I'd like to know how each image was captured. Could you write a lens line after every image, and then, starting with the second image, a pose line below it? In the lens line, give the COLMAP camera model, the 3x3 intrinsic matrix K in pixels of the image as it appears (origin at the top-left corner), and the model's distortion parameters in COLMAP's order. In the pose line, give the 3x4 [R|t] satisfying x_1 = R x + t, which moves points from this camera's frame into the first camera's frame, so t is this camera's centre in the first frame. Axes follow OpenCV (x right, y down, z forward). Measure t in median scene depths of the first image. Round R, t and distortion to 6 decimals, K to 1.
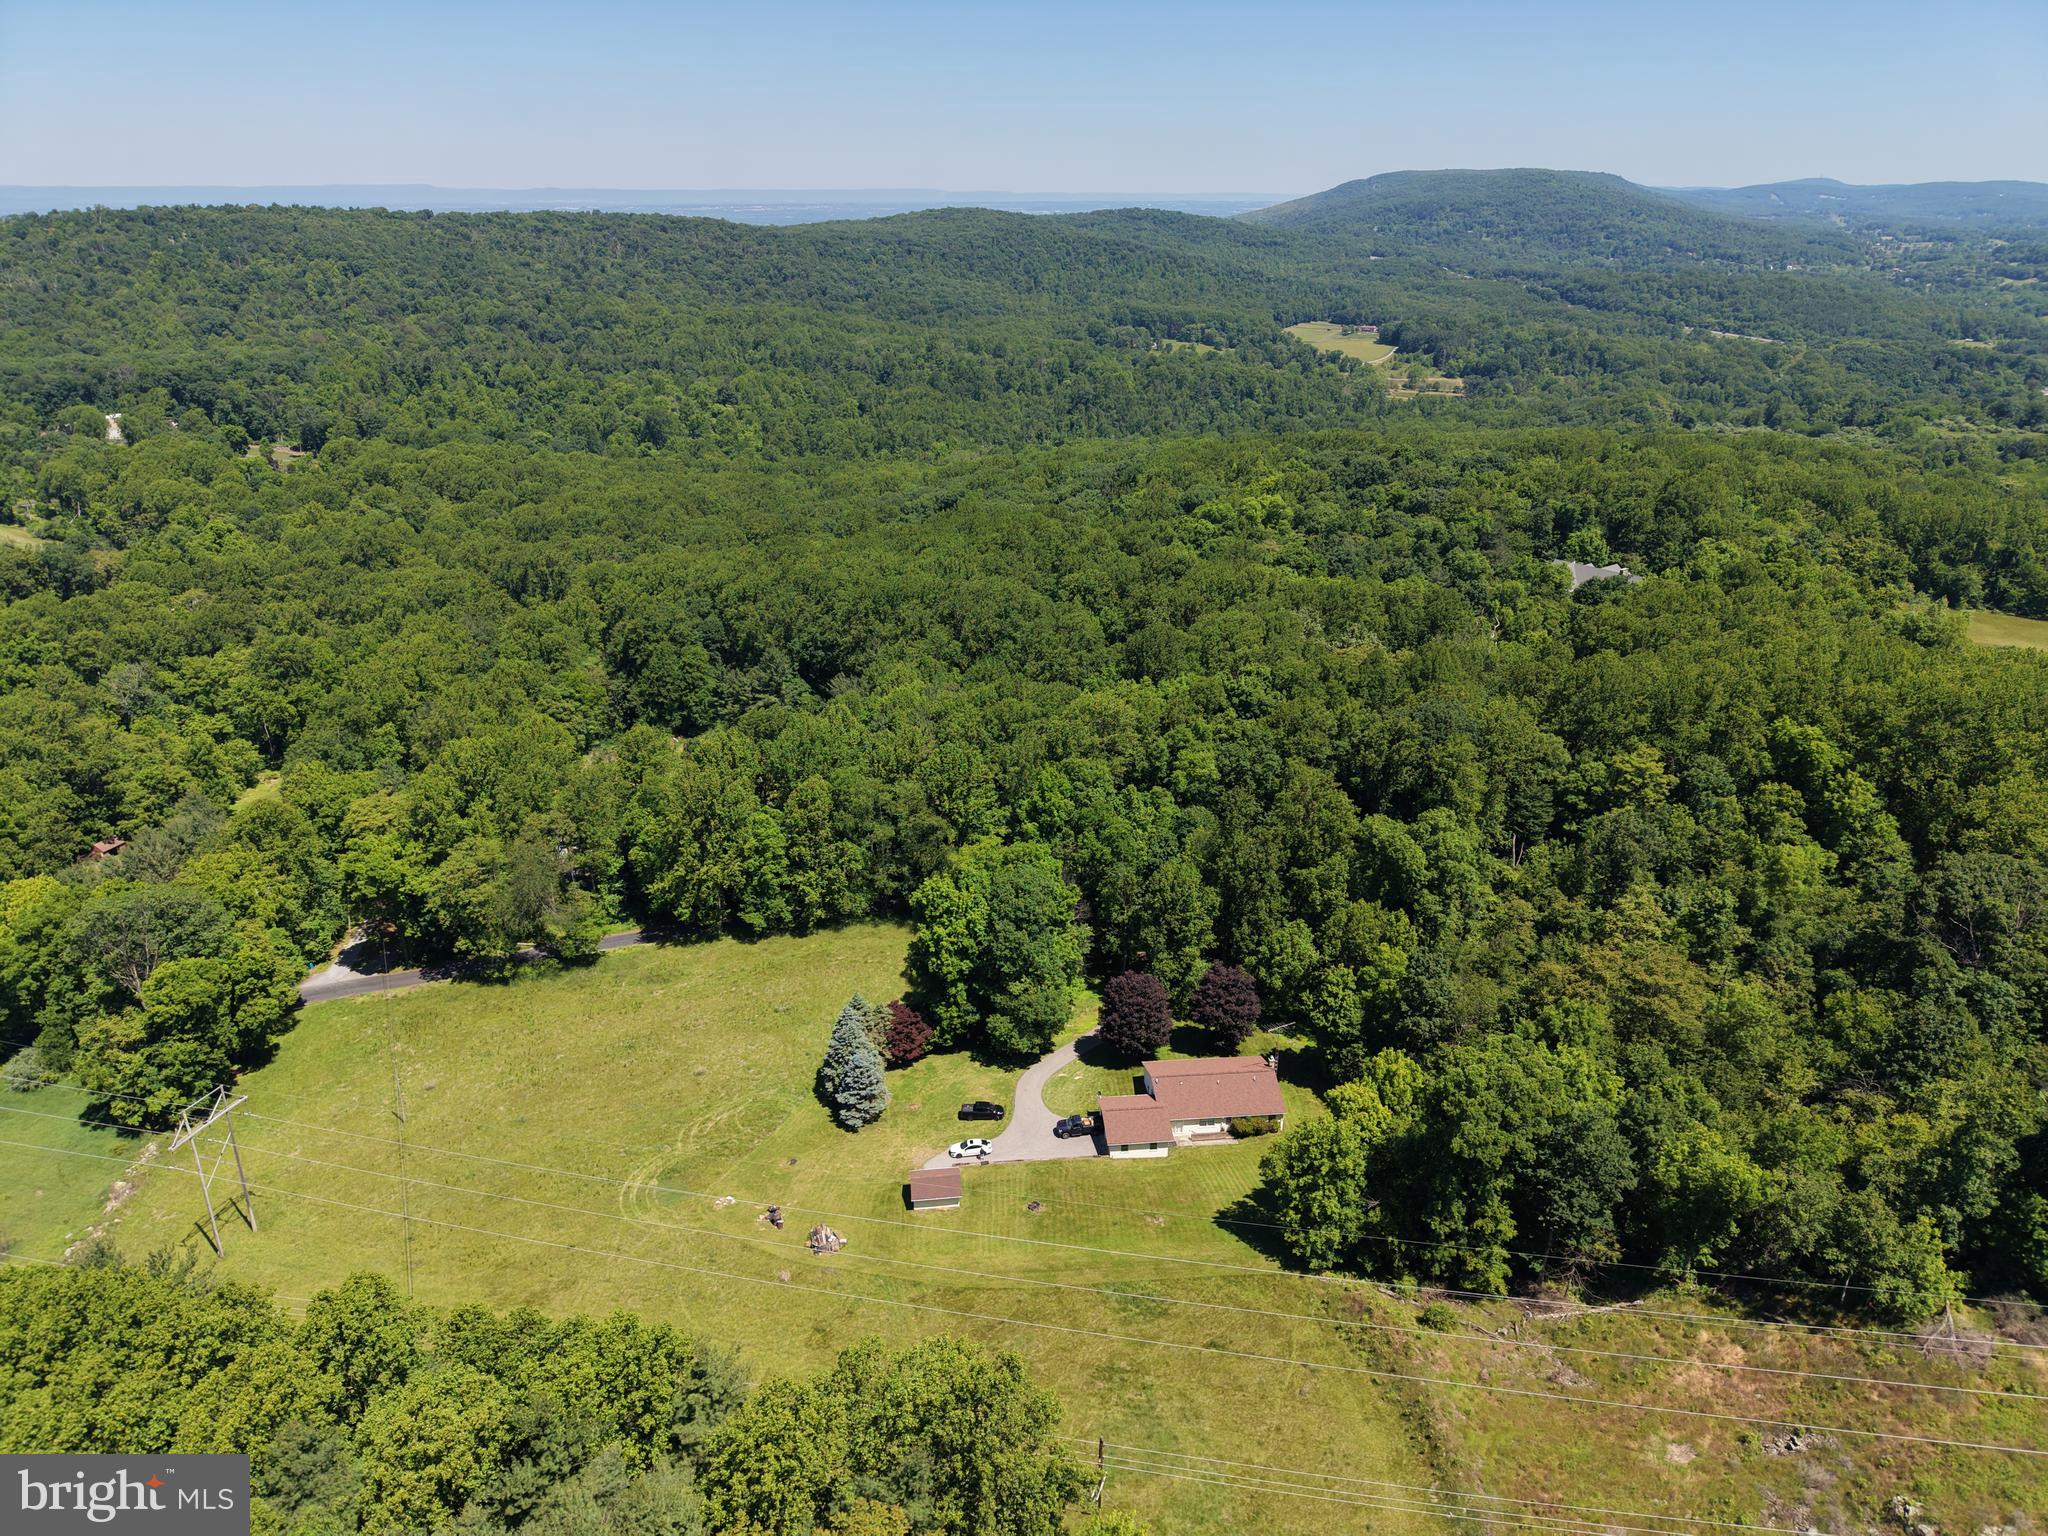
lens RADIAL K [[1366.6, 0, 1026.5], [0, 1366.6, 770.7], [0, 0, 1]] dist [0.019627, -0.019798]
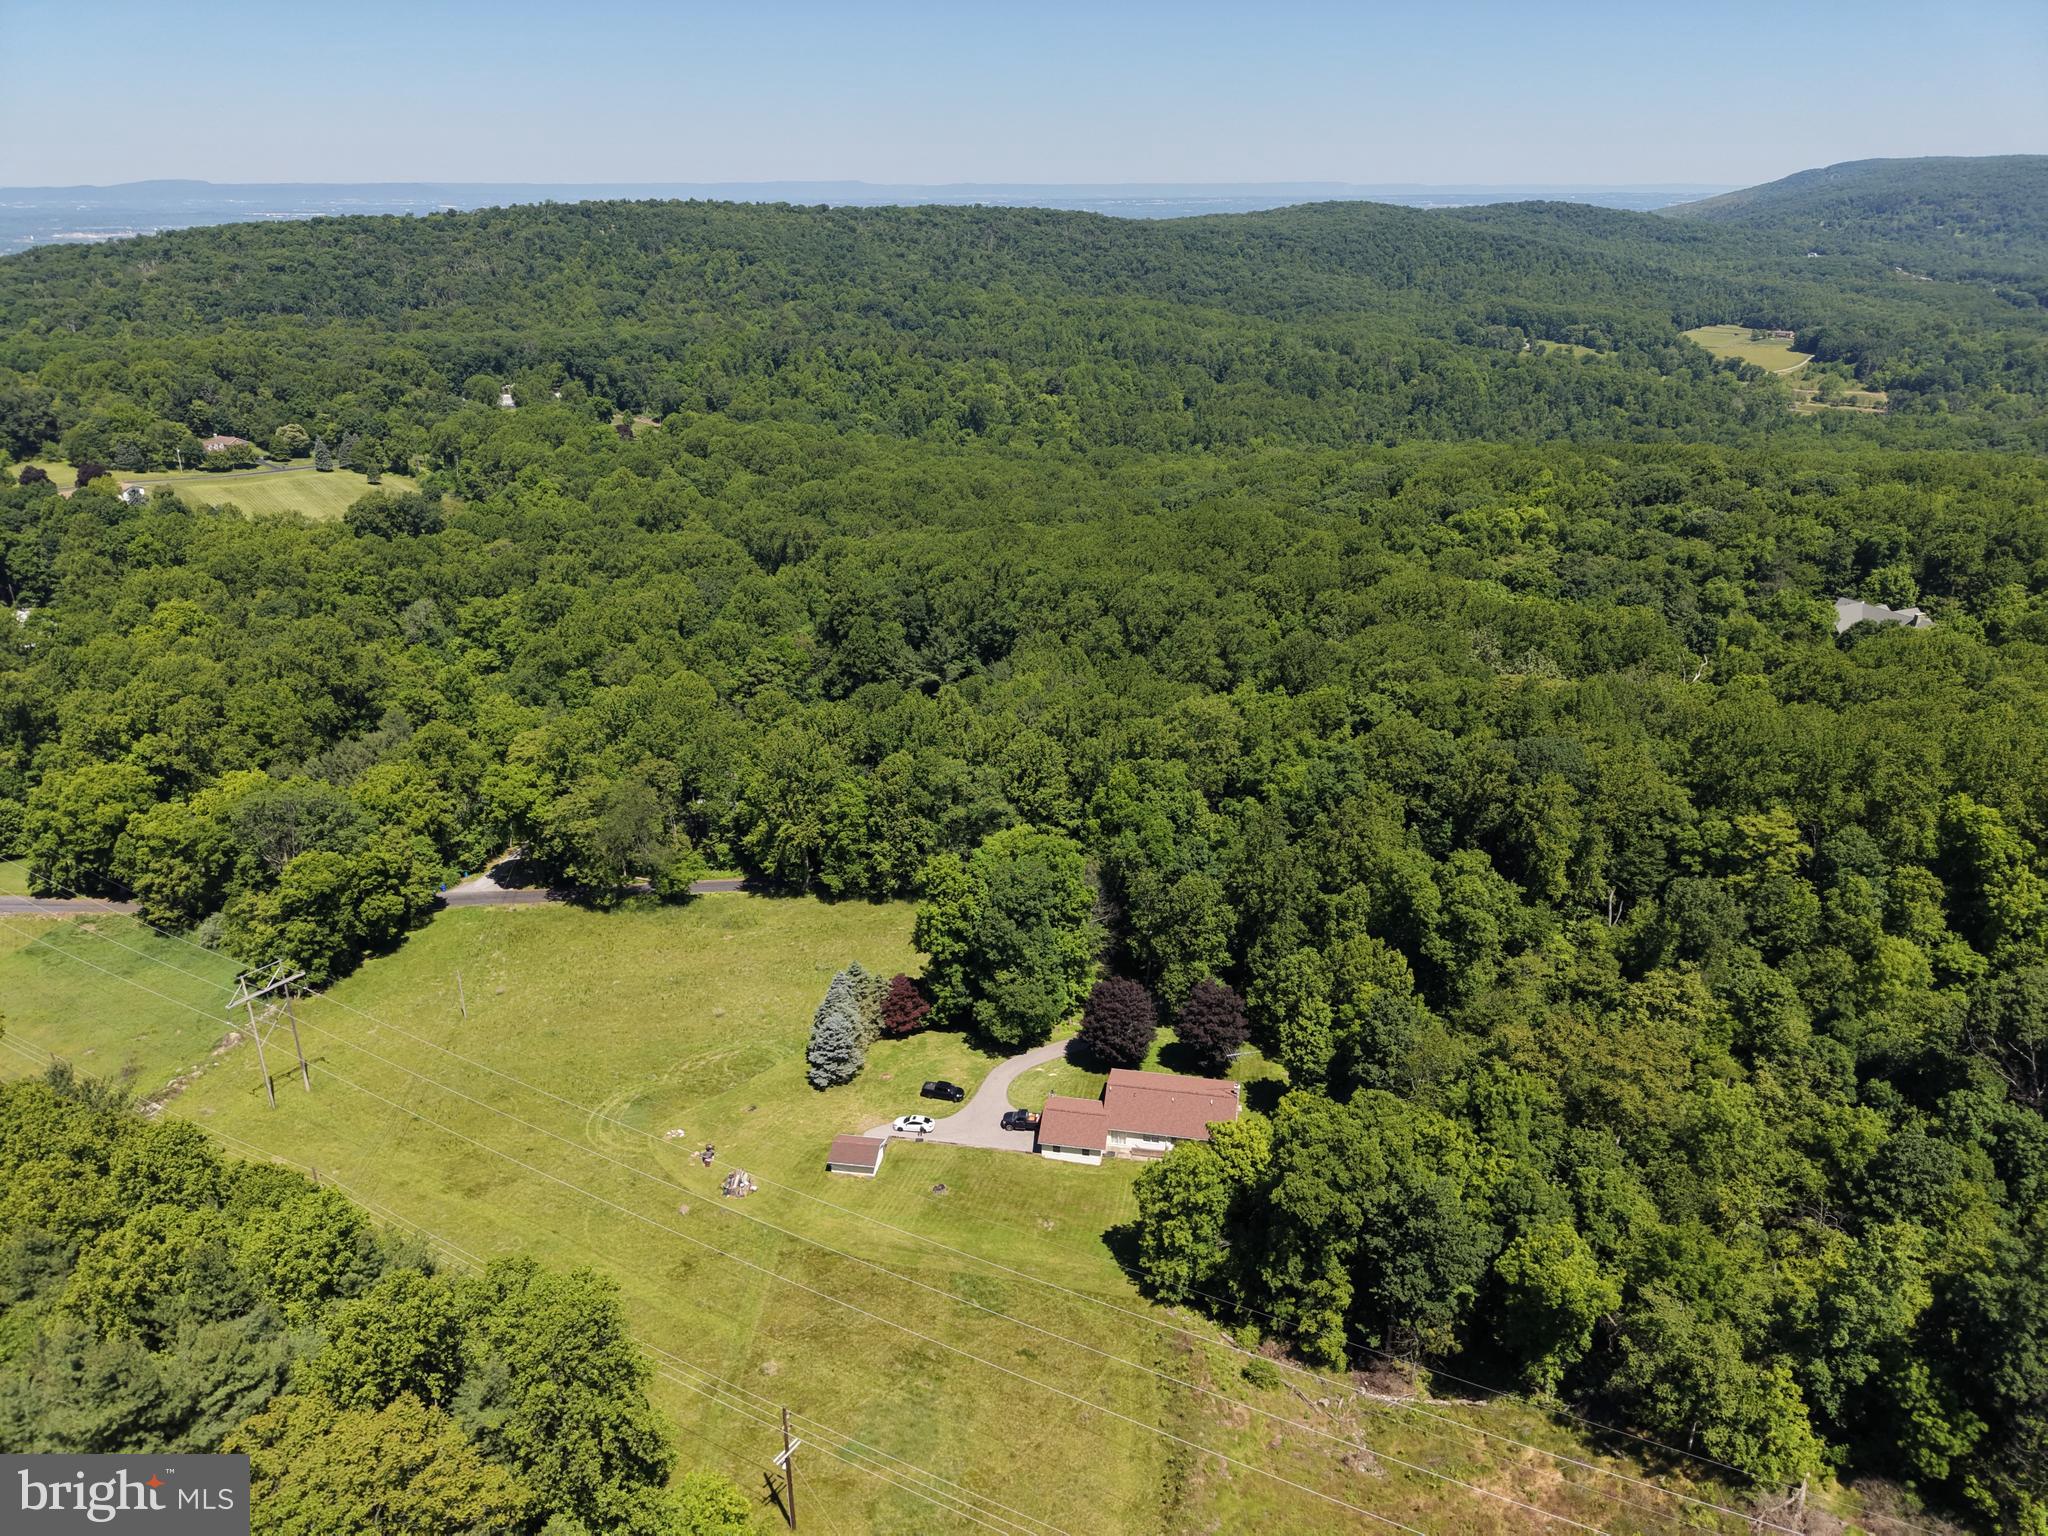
lens RADIAL K [[1366.6, 0, 1026.5], [0, 1366.6, 770.7], [0, 0, 1]] dist [0.019627, -0.019798]
pose [[0.963463, 0.102219, -0.247570, 0.125609], [-0.101263, 0.994721, 0.016624, -0.005267], [0.247963, 0.009053, 0.968727, 0.015163]]
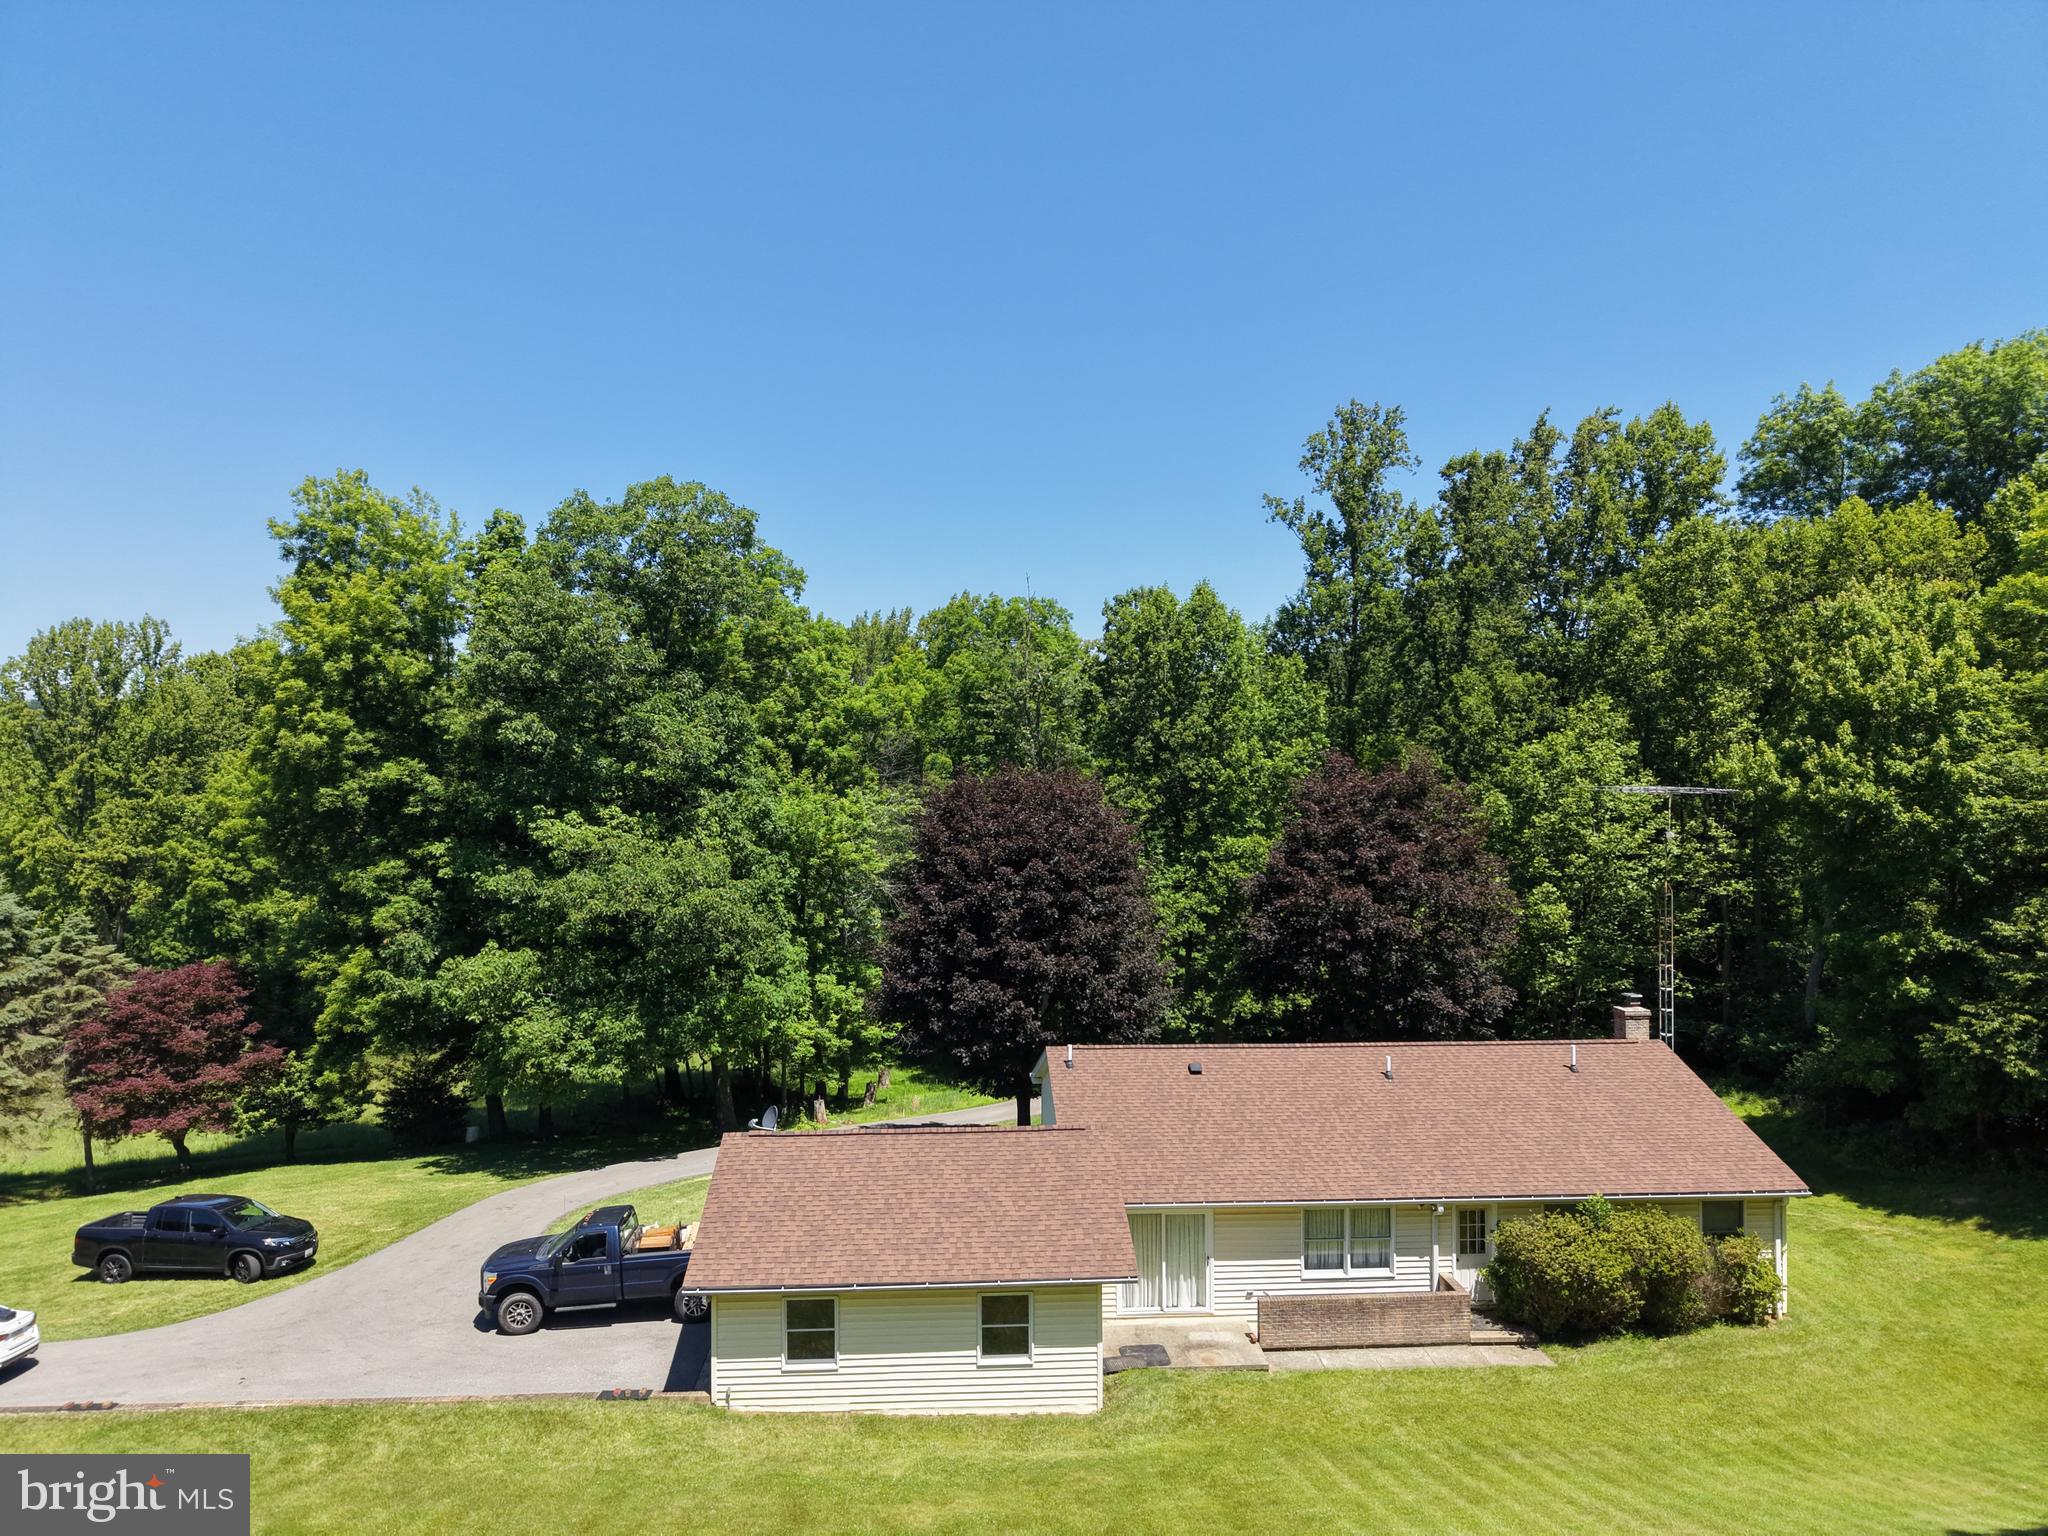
lens RADIAL K [[1366.6, 0, 1026.5], [0, 1366.6, 770.7], [0, 0, 1]] dist [0.019627, -0.019798]
pose [[0.998929, -0.005963, -0.045877, 0.047956], [-0.012318, 0.921573, -0.388010, 0.129558], [0.044592, 0.388159, 0.920513, 0.393313]]
